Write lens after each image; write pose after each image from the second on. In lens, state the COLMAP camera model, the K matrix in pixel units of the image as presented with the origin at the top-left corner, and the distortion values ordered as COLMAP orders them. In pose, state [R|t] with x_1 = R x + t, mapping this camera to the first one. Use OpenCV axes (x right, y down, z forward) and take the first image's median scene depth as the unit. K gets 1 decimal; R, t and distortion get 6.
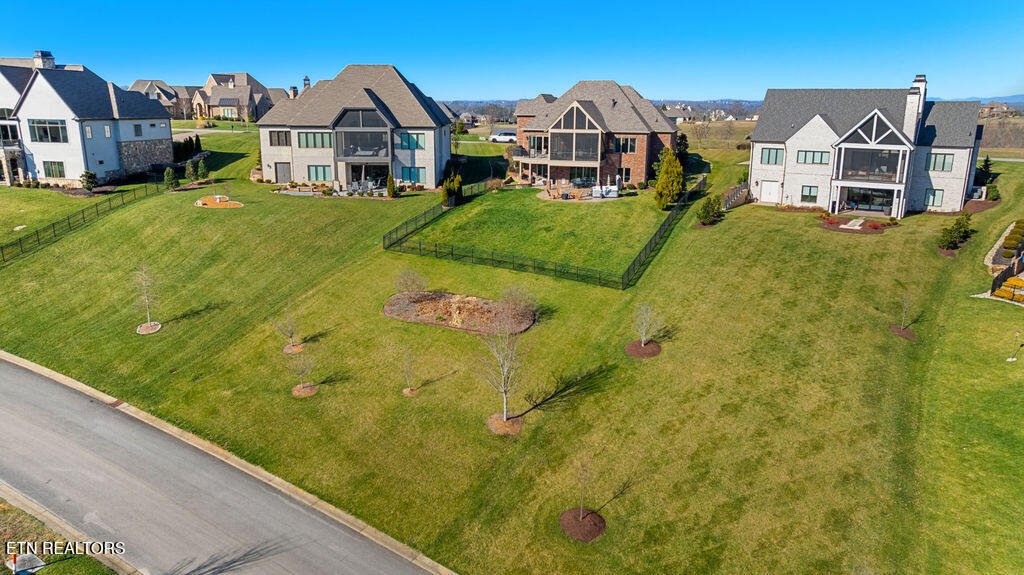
lens RADIAL K [[719.1, 0, 512.0], [0, 719.1, 287.5], [0, 0, 1]] dist [-0.000079, -0.000259]
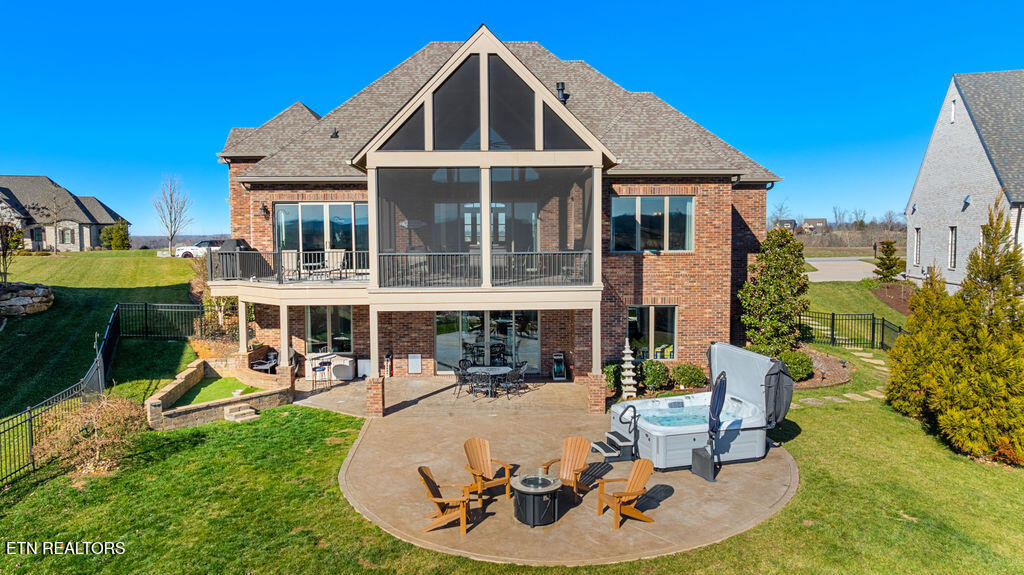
lens RADIAL K [[719.1, 0, 512.0], [0, 719.1, 287.5], [0, 0, 1]] dist [-0.000079, -0.000259]
pose [[0.936028, -0.037506, 0.349921, 0.012913], [0.099231, 0.982088, -0.160174, -0.135110], [-0.337646, 0.184650, 0.922984, 0.767324]]
